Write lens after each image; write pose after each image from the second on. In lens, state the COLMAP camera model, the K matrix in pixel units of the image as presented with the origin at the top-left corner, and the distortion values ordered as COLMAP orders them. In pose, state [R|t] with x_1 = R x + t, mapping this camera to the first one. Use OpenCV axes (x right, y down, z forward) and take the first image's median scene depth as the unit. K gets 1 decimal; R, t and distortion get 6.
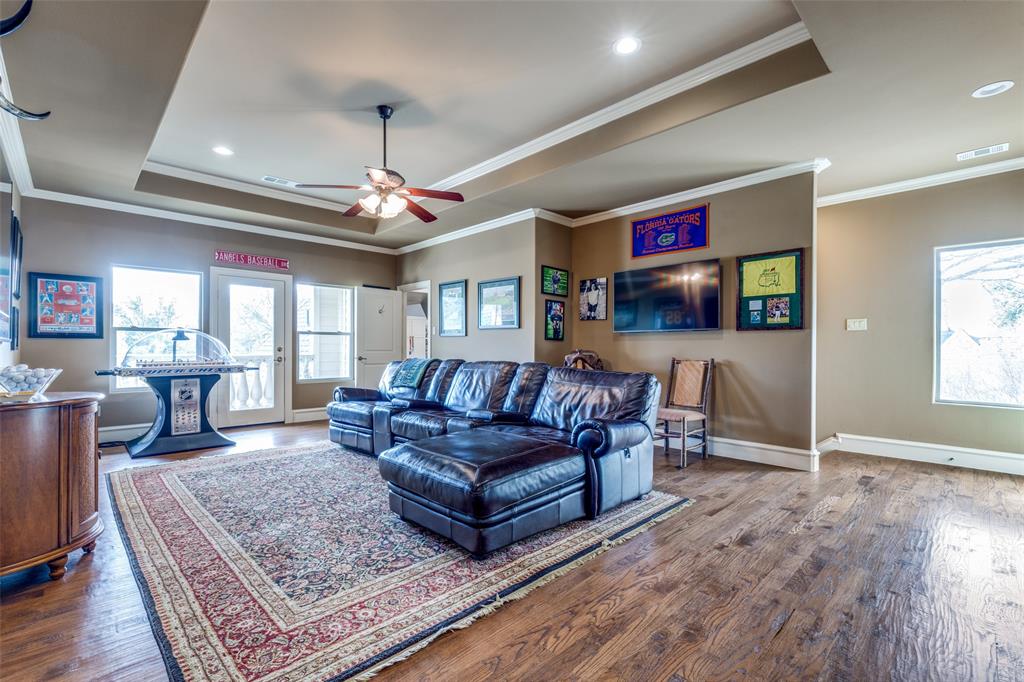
lens RADIAL K [[456.3, 0, 516.2], [0, 456.3, 347.6], [0, 0, 1]] dist [0.004563, 0.000326]
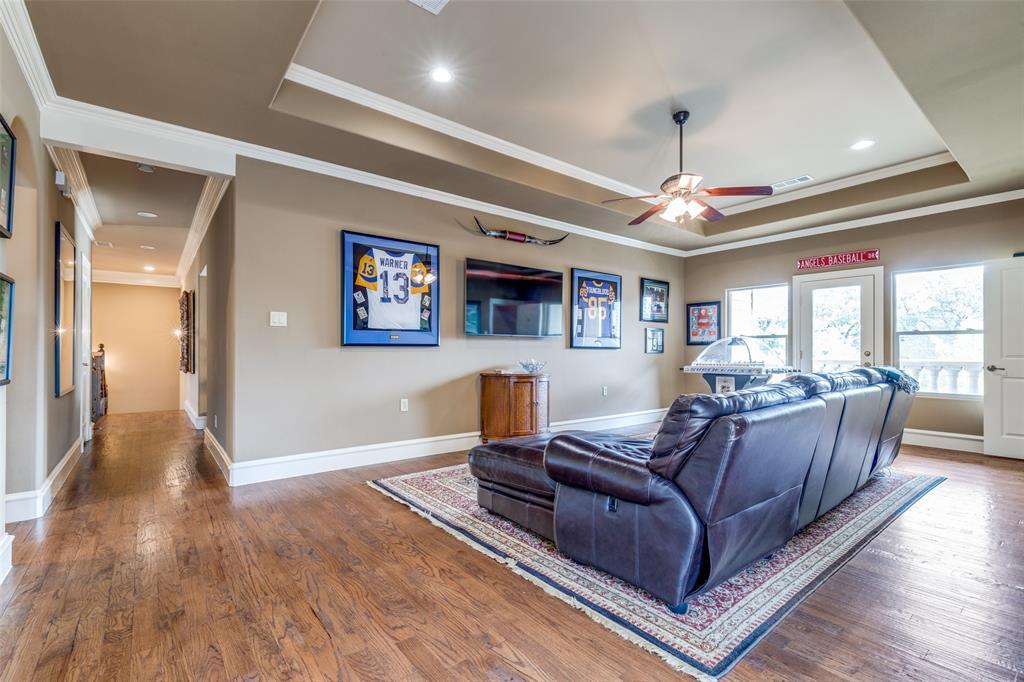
lens RADIAL K [[456.3, 0, 516.2], [0, 456.3, 347.6], [0, 0, 1]] dist [0.004563, 0.000326]
pose [[-0.092013, -0.008927, -0.995718, 0.849686], [-0.001317, 0.999960, -0.008844, 0.001668], [0.995757, 0.000497, -0.092021, 0.830257]]
